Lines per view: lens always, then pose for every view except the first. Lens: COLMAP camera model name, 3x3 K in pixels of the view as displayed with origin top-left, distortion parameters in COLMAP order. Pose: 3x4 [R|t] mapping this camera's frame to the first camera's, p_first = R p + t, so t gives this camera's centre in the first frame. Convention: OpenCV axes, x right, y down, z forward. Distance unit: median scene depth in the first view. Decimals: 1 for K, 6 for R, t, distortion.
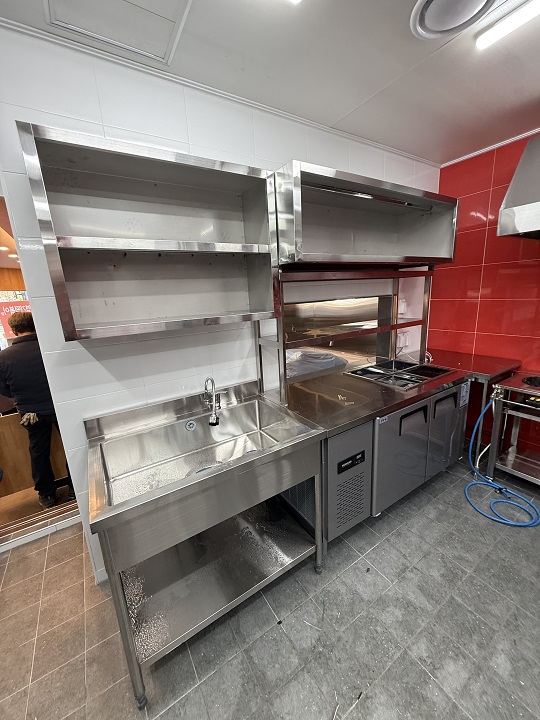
lens RADIAL K [[286.4, 0, 269.4], [0, 286.4, 358.3], [0, 0, 1]] dist [0.001380, -0.000098]
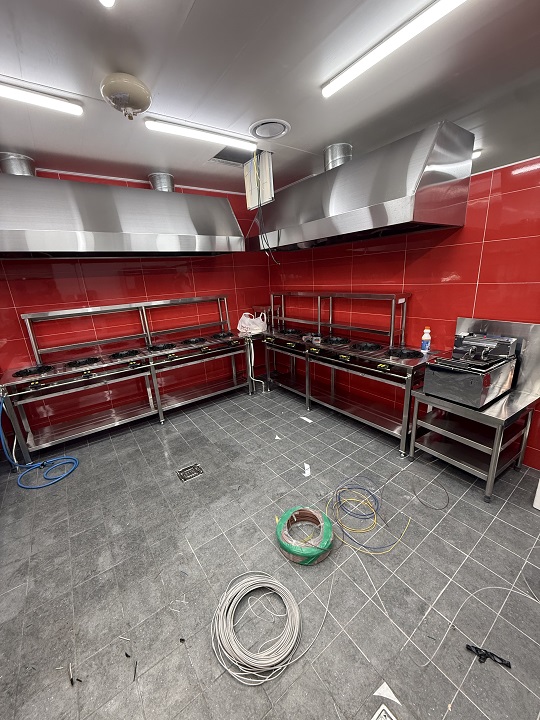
lens RADIAL K [[286.4, 0, 270.4], [0, 286.4, 359.8], [0, 0, 1]] dist [0.001380, -0.000098]
pose [[-0.058258, -0.228037, 0.971908, -0.420213], [0.286835, 0.928687, 0.235089, 0.051326], [-0.956207, 0.292473, 0.011306, -0.077838]]
